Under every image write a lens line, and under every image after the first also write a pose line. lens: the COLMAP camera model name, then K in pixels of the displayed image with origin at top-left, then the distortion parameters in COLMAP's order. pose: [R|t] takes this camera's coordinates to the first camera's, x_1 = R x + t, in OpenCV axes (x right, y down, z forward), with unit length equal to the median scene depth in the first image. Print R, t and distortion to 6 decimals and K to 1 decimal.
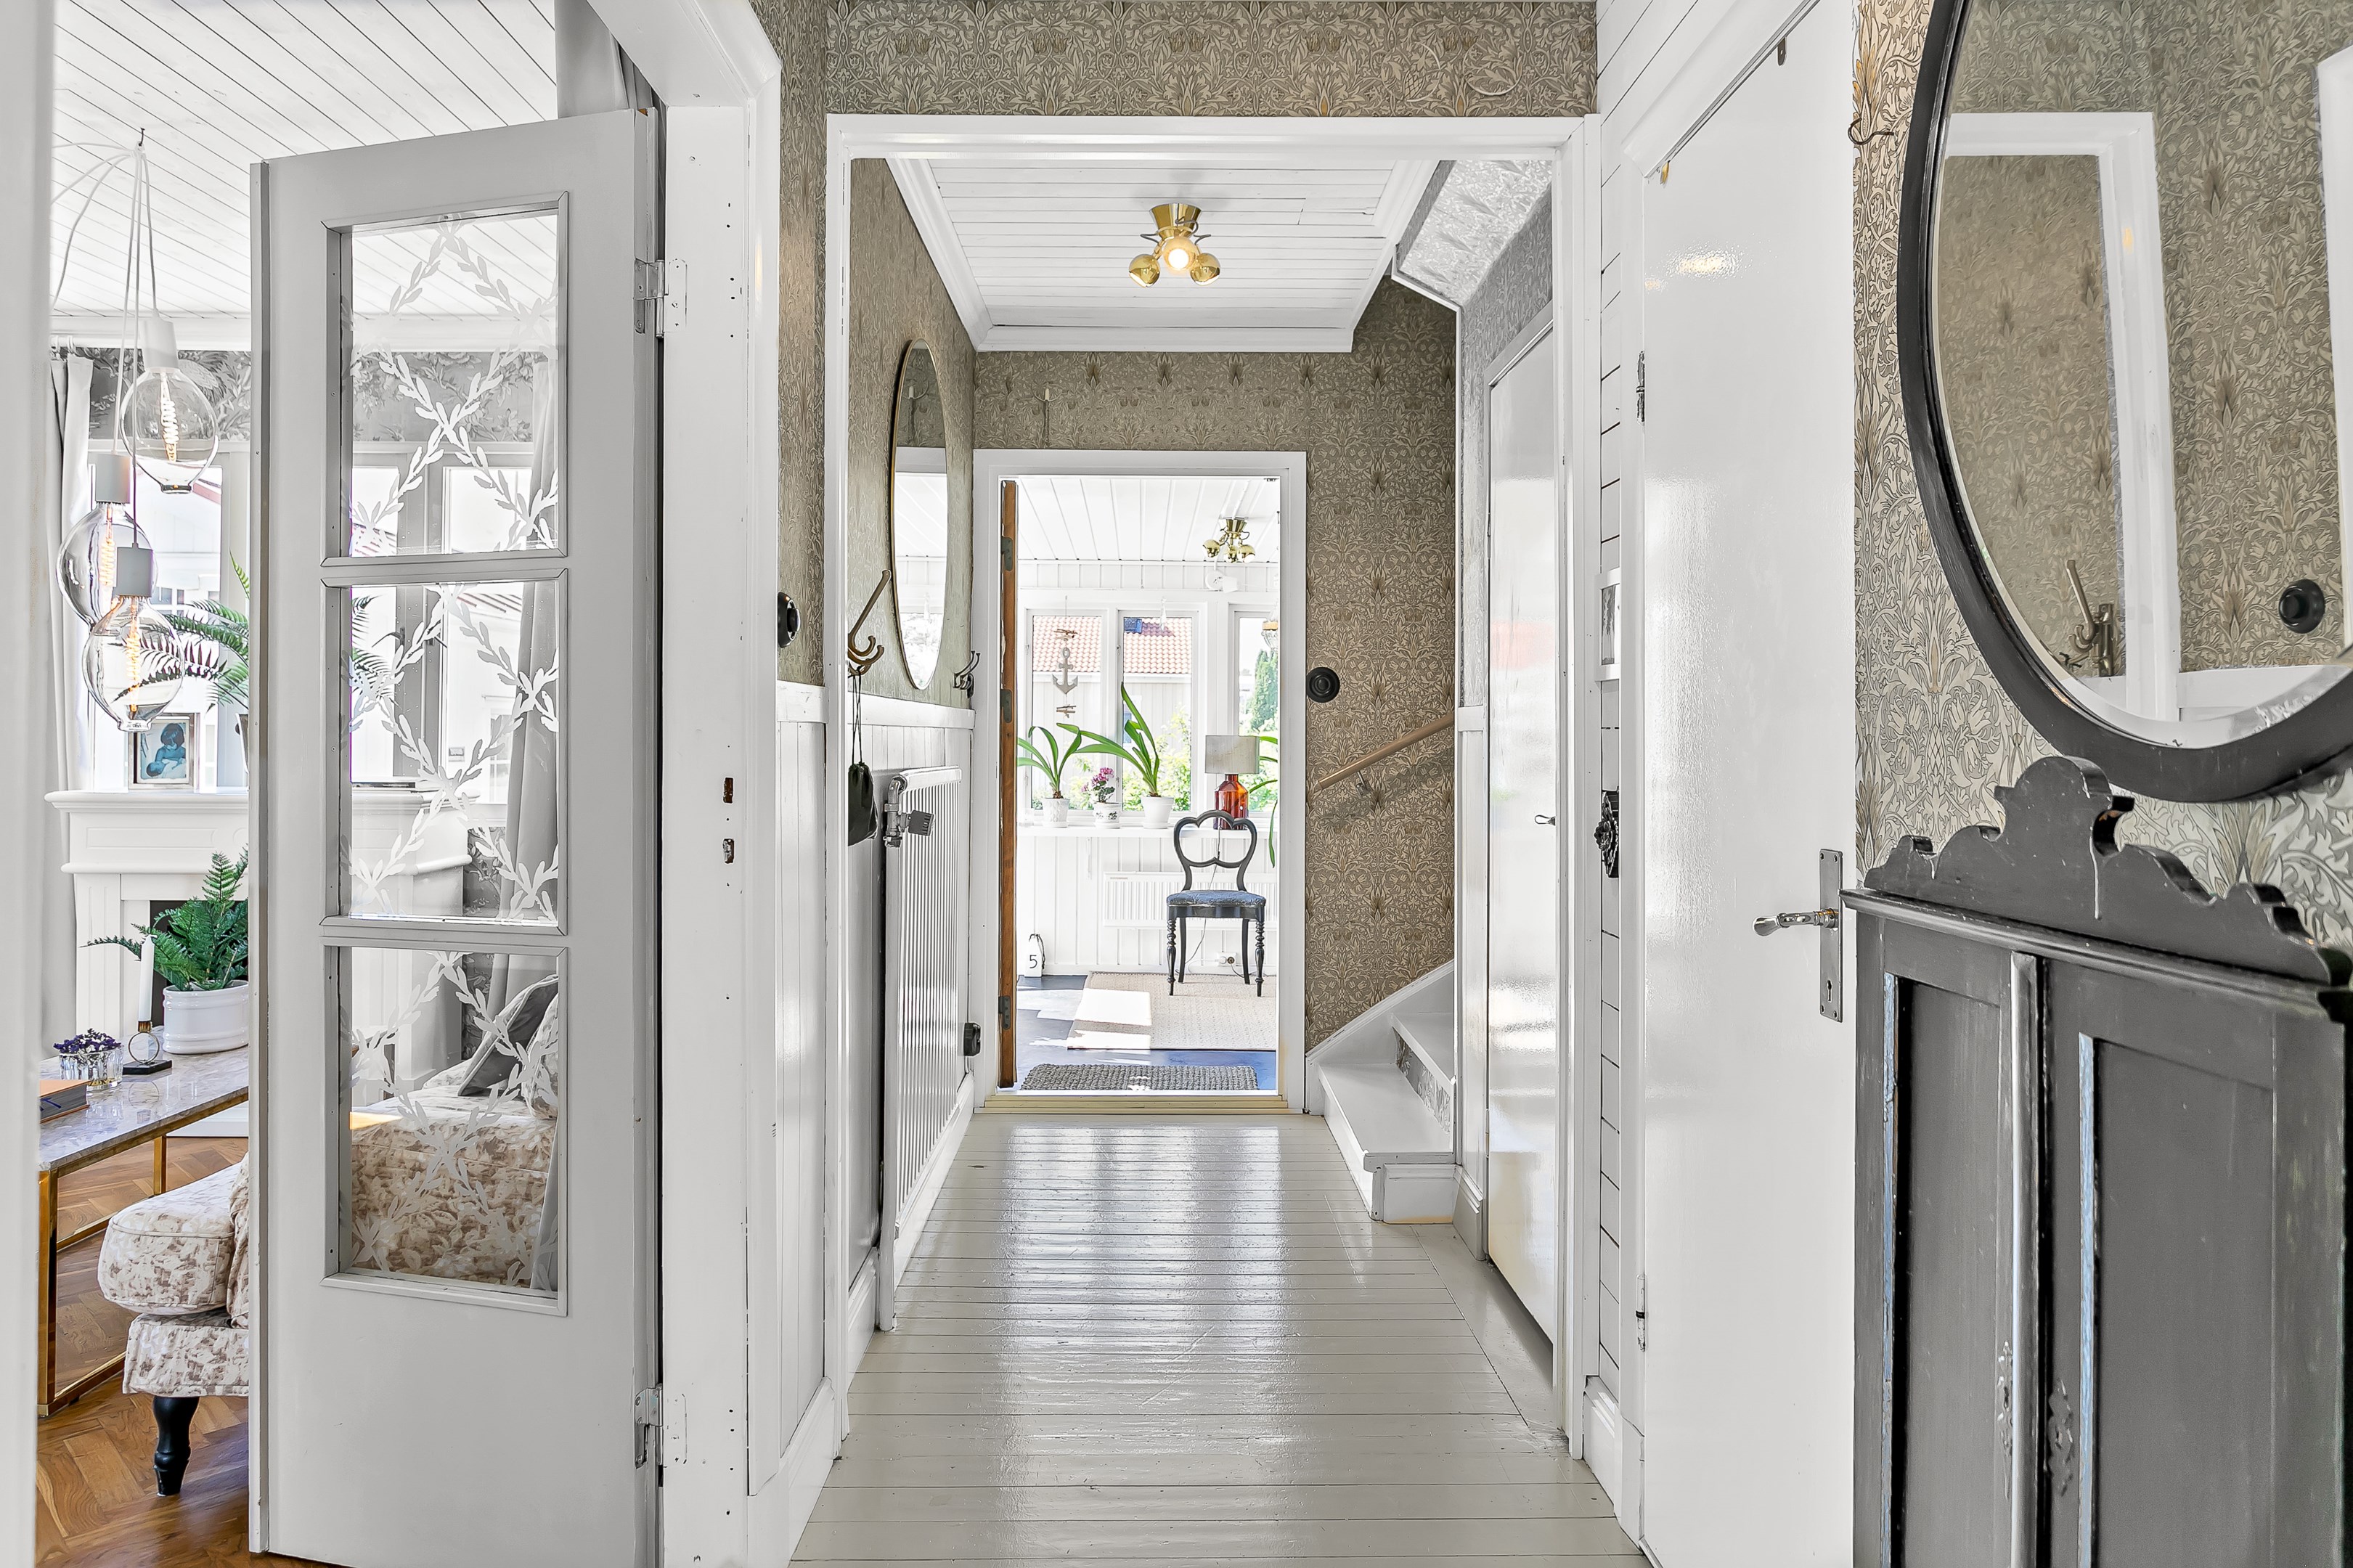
lens RADIAL K [[1446.9, 0, 1176.5], [0, 1446.9, 784.0], [0, 0, 1]] dist [0.000372, -0.000330]
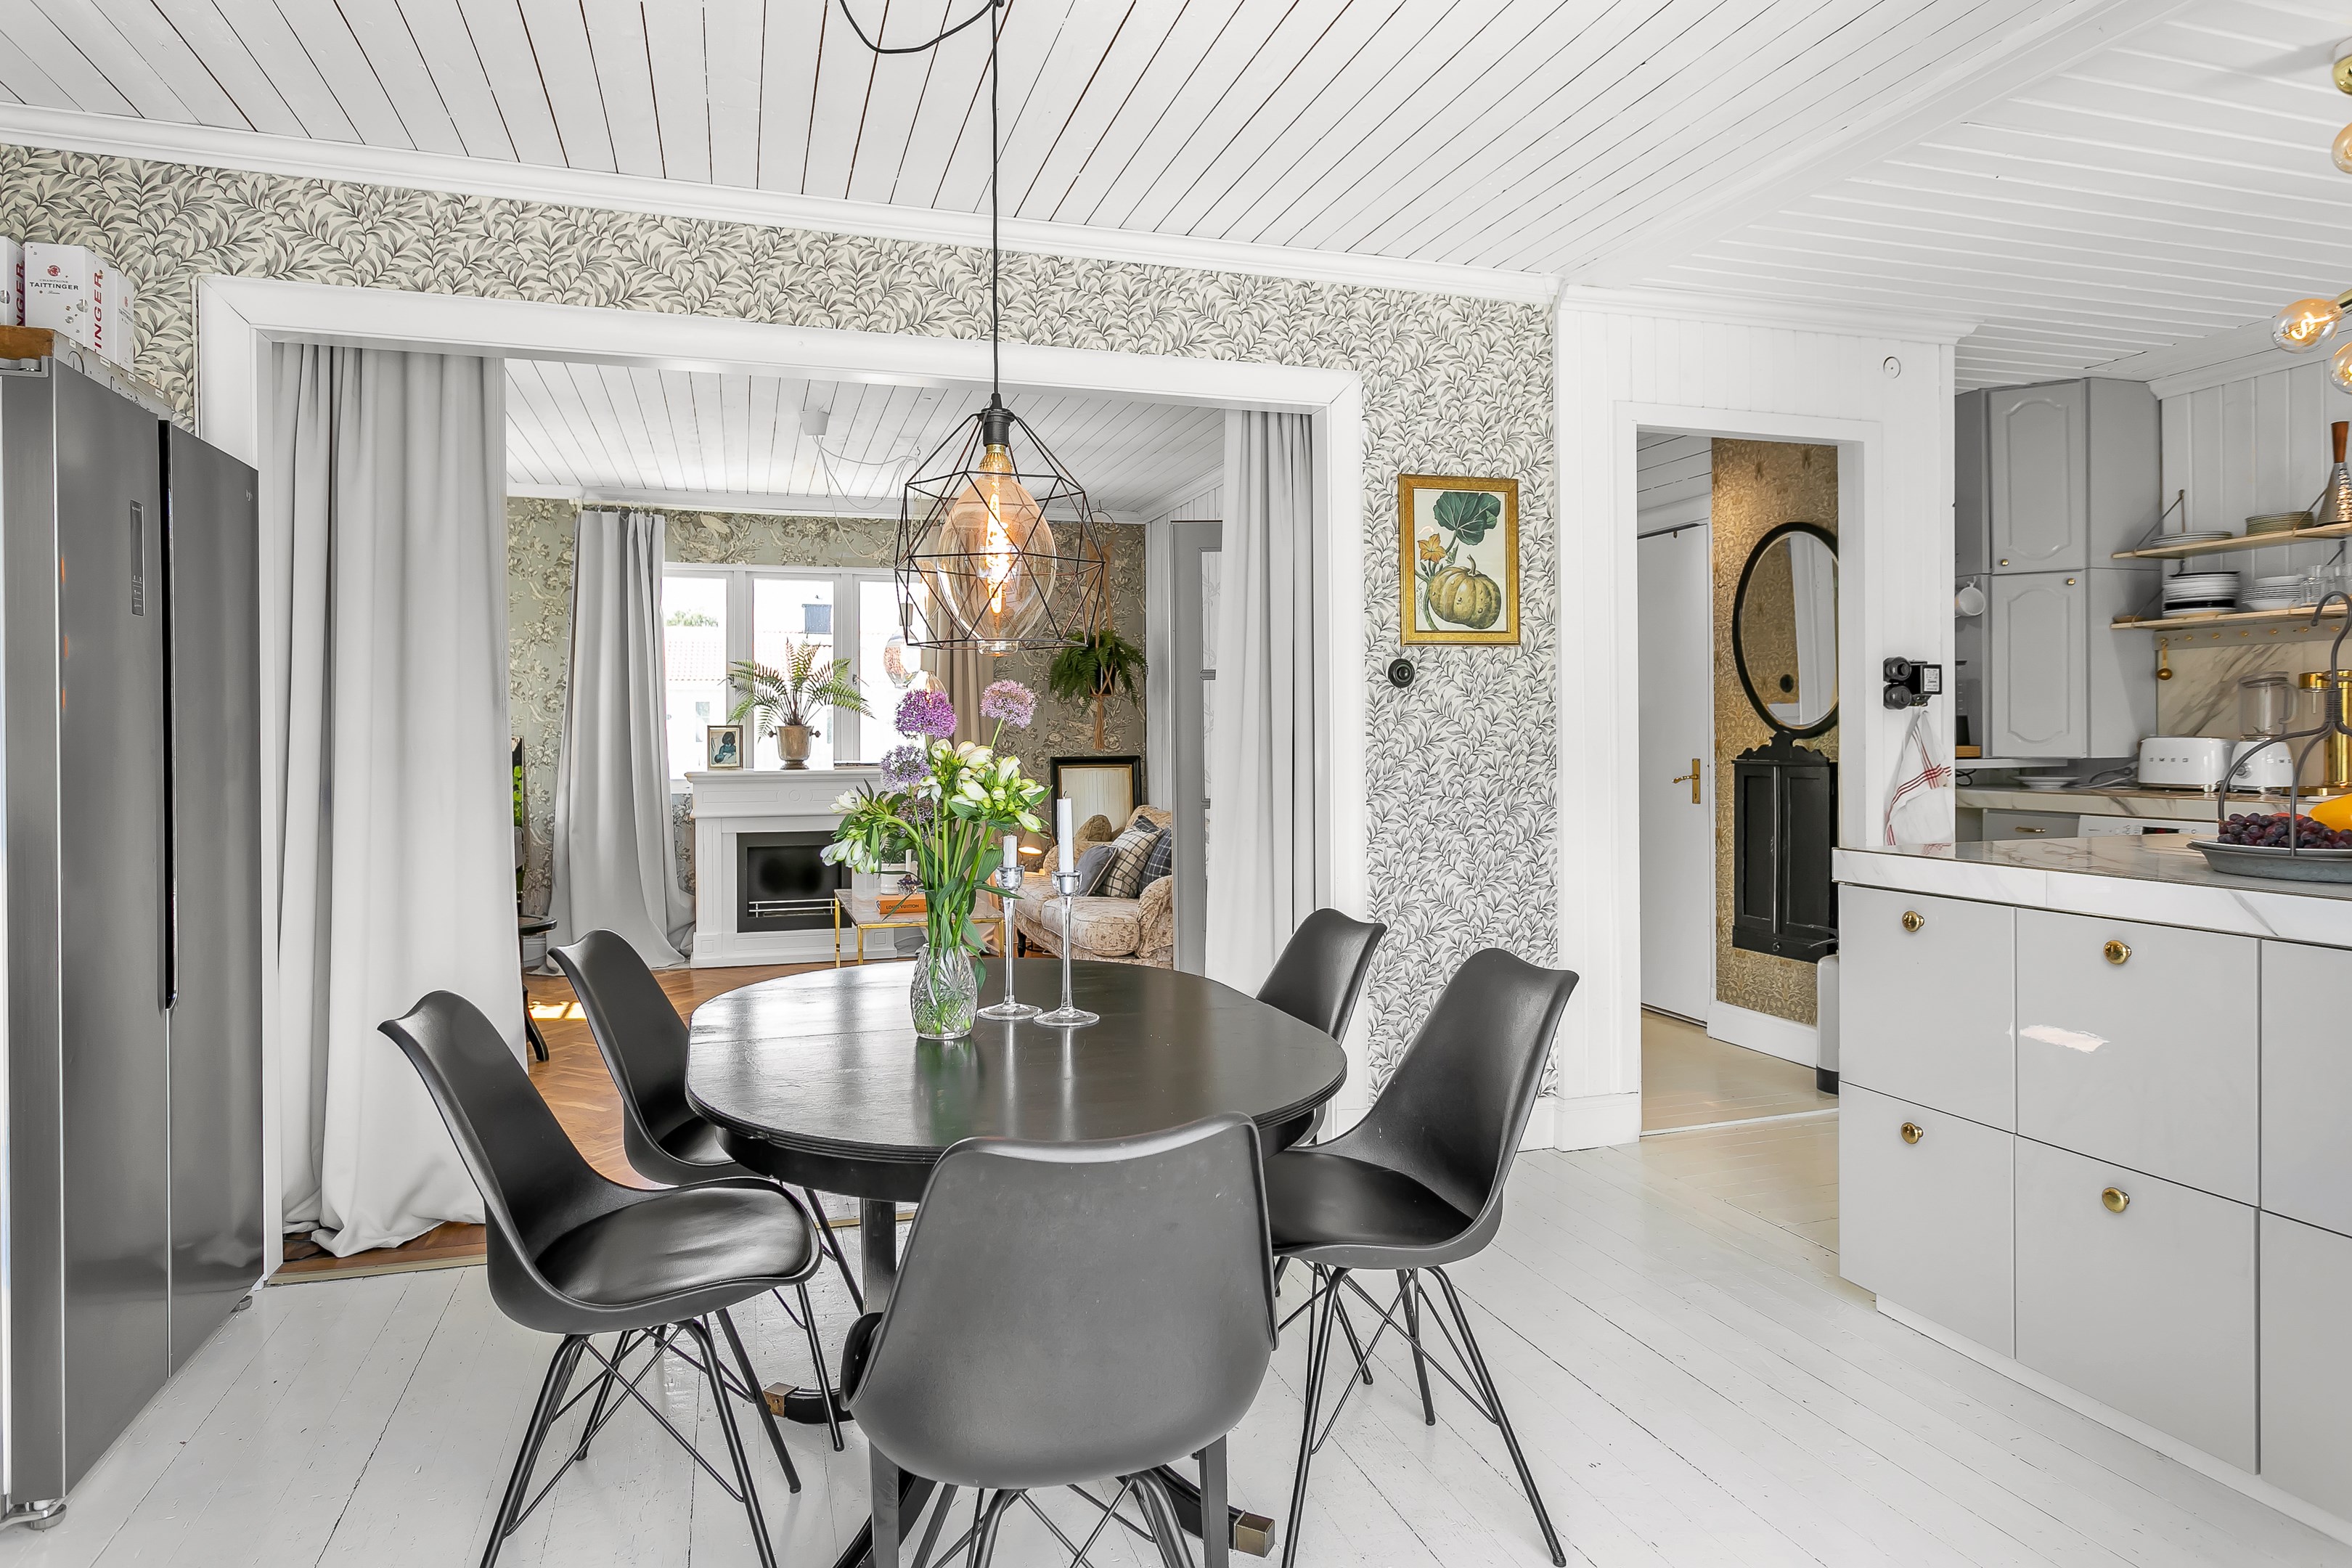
lens RADIAL K [[1364.4, 0, 1175.5], [0, 1364.4, 746.2], [0, 0, 1]] dist [-0.001871, -0.000176]
pose [[0.957061, -0.013627, 0.289566, -1.217886], [0.020842, 0.999544, -0.021849, 0.039967], [-0.289136, 0.026946, 0.956909, -1.293985]]
